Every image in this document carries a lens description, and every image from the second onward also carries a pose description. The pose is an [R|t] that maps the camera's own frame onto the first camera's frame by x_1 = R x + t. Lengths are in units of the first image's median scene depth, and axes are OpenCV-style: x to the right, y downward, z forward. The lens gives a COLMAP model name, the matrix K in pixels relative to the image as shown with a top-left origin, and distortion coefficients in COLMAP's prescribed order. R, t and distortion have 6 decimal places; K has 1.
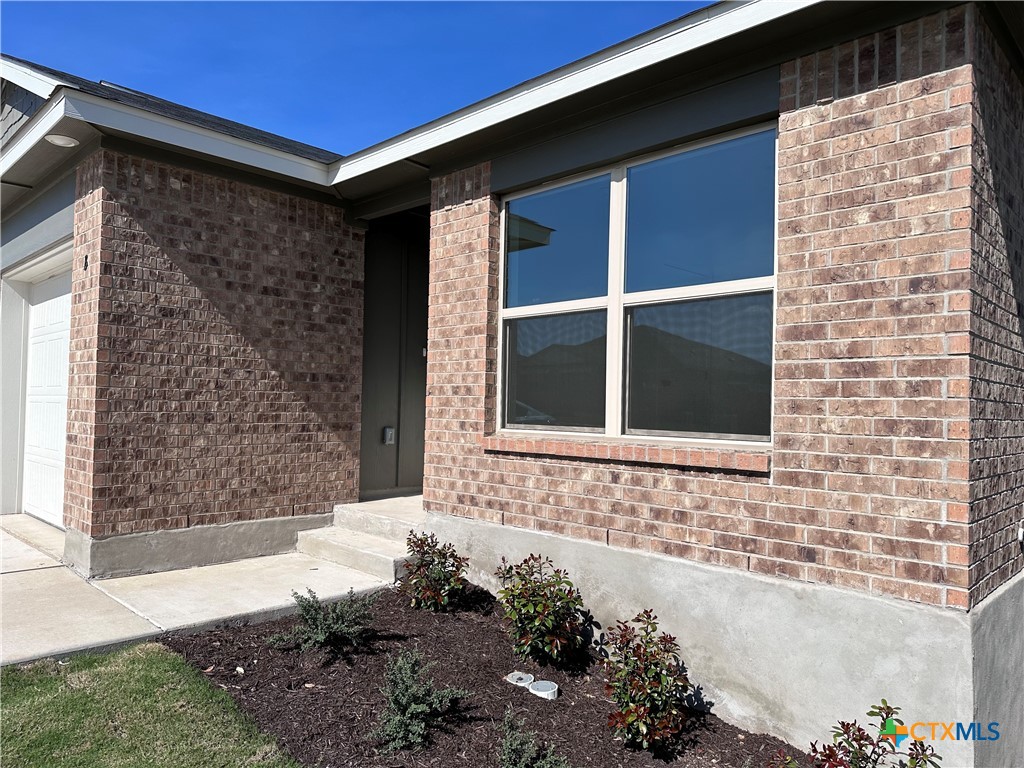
lens RADIAL K [[711.7, 0, 512.0], [0, 711.7, 384.0], [0, 0, 1]] dist [0.096511, -0.133798]
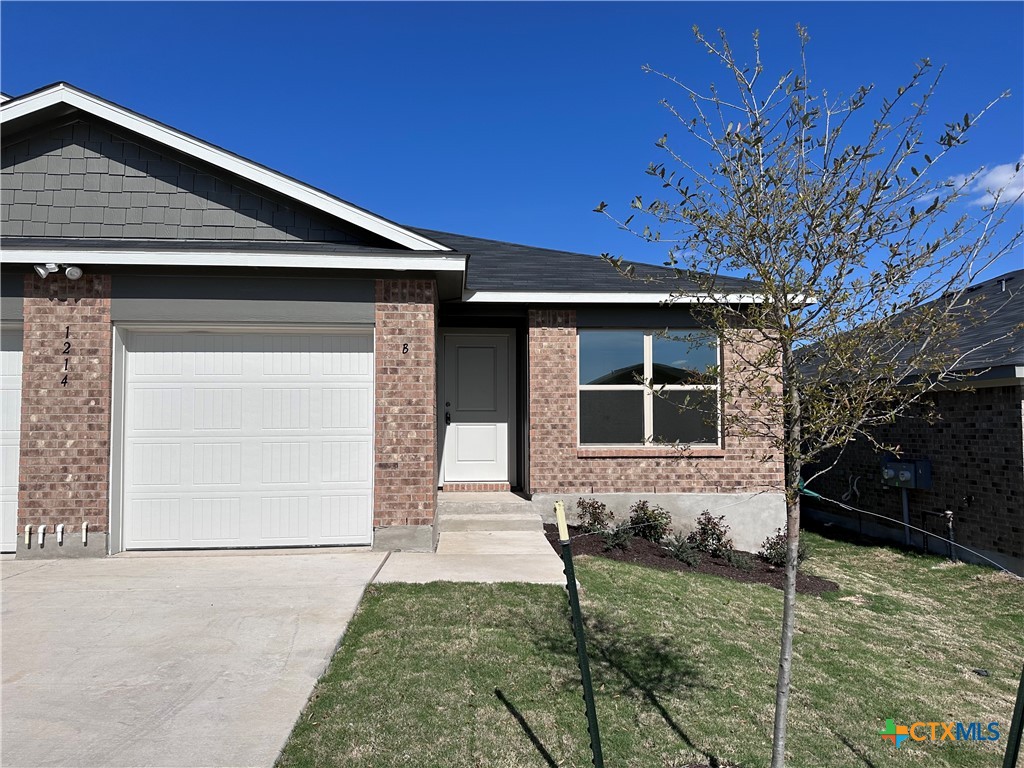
lens RADIAL K [[711.7, 0, 512.0], [0, 711.7, 384.0], [0, 0, 1]] dist [0.096511, -0.133798]
pose [[0.671027, 0.026727, 0.740951, -1.823453], [-0.007336, 0.999541, -0.029410, -0.055747], [-0.741396, 0.014299, 0.670915, -0.210967]]
